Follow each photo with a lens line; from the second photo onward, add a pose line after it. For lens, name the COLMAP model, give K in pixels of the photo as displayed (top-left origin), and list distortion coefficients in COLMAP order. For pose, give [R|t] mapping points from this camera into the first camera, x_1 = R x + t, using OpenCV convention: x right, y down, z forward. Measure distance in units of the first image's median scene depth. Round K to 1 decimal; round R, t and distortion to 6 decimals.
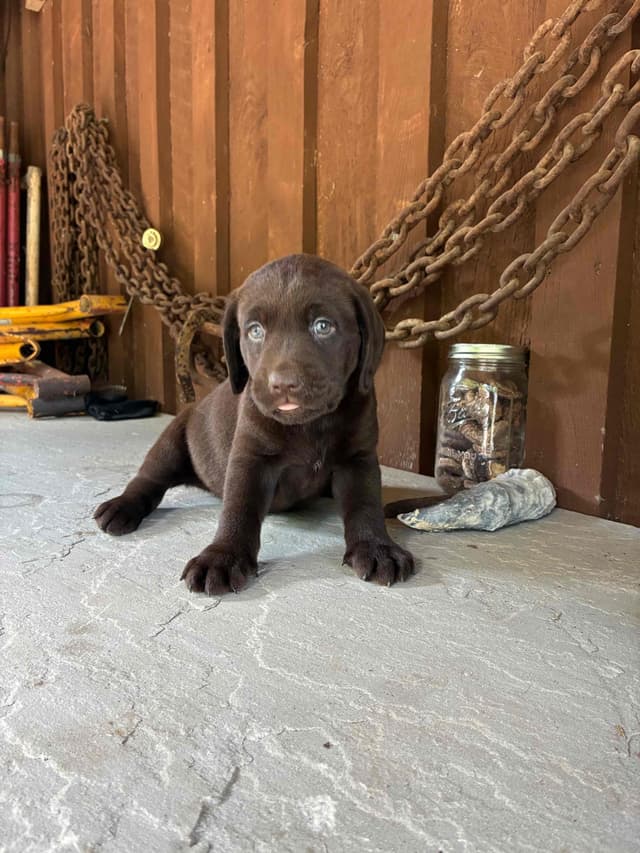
lens RADIAL K [[654.2, 0, 325.5], [0, 654.2, 419.0], [0, 0, 1]] dist [0.042040, -0.063737]
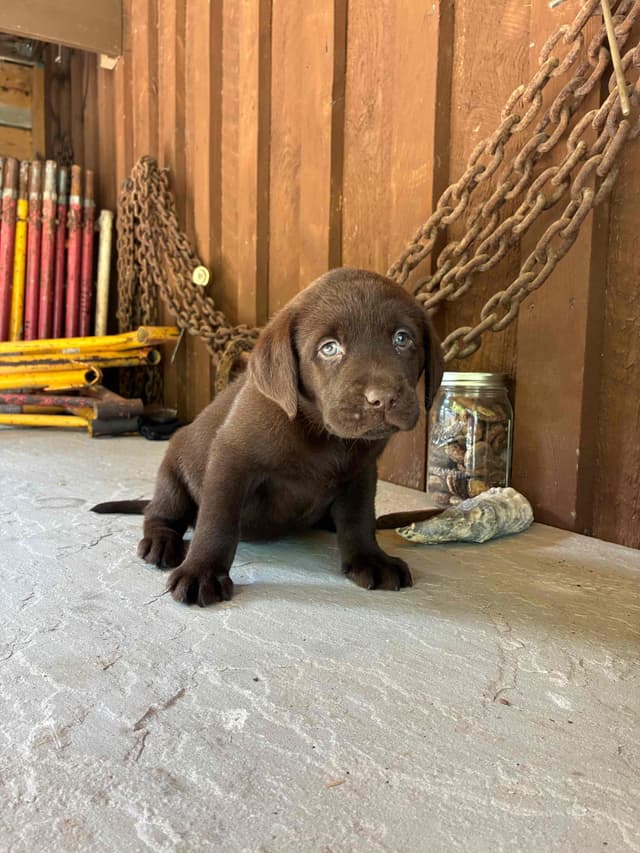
lens RADIAL K [[654.2, 0, 319.9], [0, 654.2, 421.3], [0, 0, 1]] dist [0.042040, -0.063737]
pose [[0.994075, 0.014665, -0.107699, 0.092091], [-0.019005, 0.999043, -0.039390, 0.014547], [0.107018, 0.041204, 0.993403, -0.100958]]
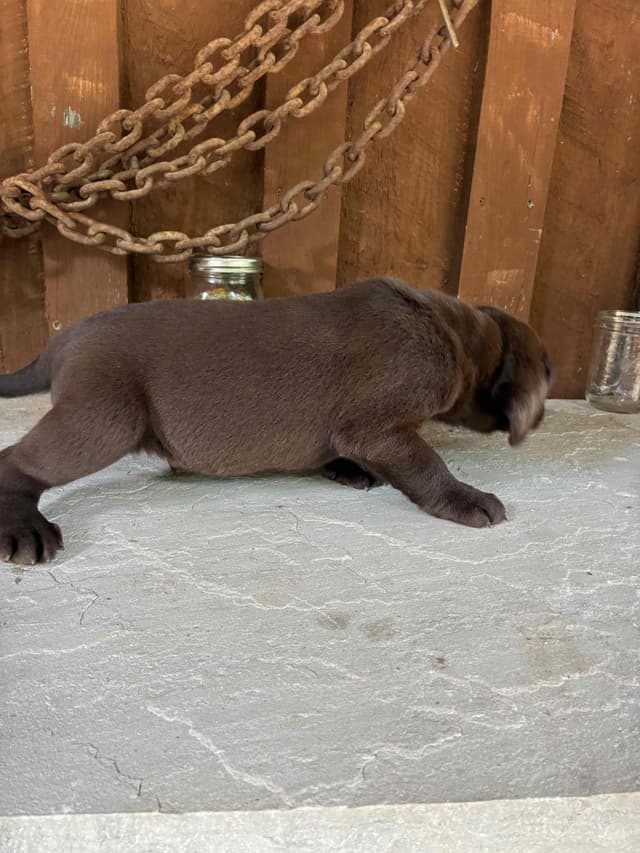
lens RADIAL K [[654.2, 0, 312.0], [0, 654.2, 421.8], [0, 0, 1]] dist [0.042040, -0.063737]
pose [[0.532183, -0.243812, 0.810763, -0.541275], [0.065818, 0.966653, 0.247488, -0.098248], [-0.844067, -0.078346, 0.530484, 0.271775]]
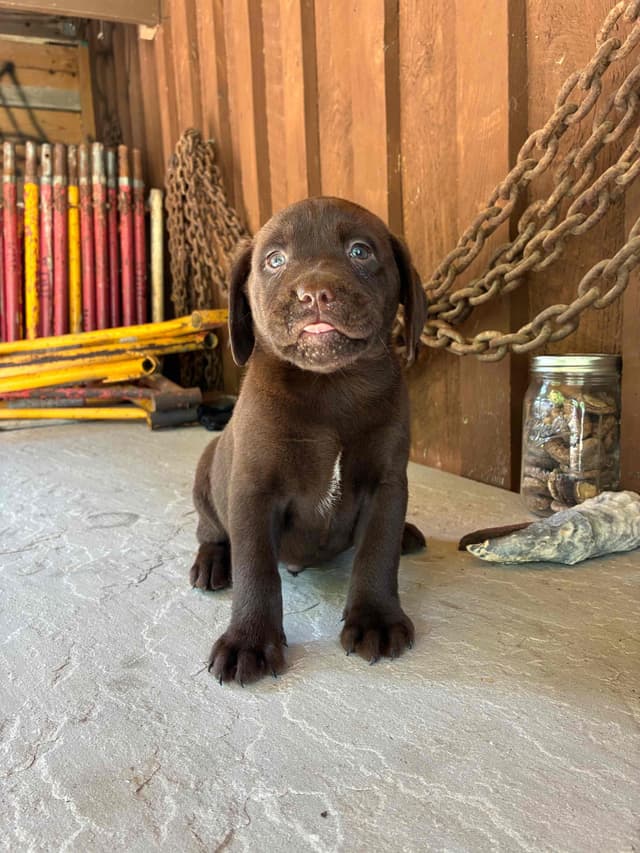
lens RADIAL K [[654.2, 0, 311.5], [0, 654.2, 419.0], [0, 0, 1]] dist [0.042040, -0.063737]
pose [[0.975134, -0.025727, -0.220116, 0.078110], [0.029396, 0.999478, 0.013411, -0.041623], [0.219656, -0.019548, 0.975382, 0.012686]]
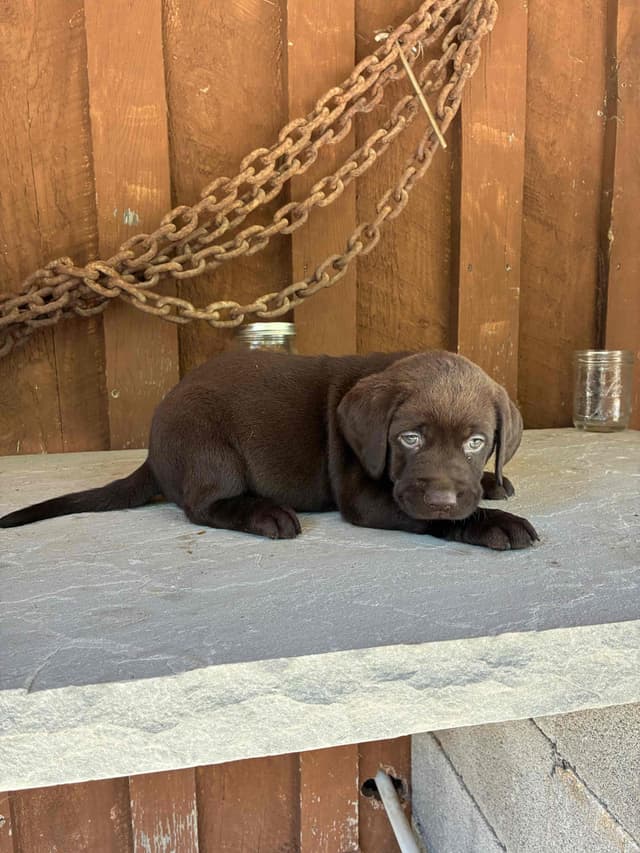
lens RADIAL K [[654.2, 0, 316.0], [0, 654.2, 420.2], [0, 0, 1]] dist [0.042040, -0.063737]
pose [[0.438214, -0.140124, 0.887882, -0.746040], [0.135838, 0.986754, 0.088685, -0.027531], [-0.888547, 0.081745, 0.451444, 0.337075]]
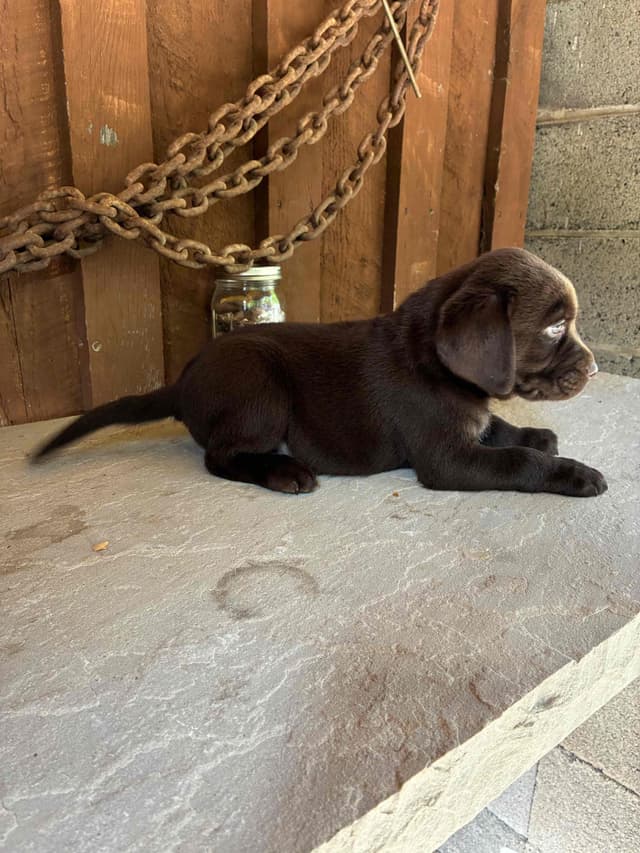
lens RADIAL K [[654.2, 0, 327.2], [0, 654.2, 423.2], [0, 0, 1]] dist [0.042040, -0.063737]
pose [[-0.038906, -0.294749, 0.954782, -0.870458], [0.108070, 0.948660, 0.297263, -0.161383], [-0.993382, 0.114749, -0.005055, 0.810606]]
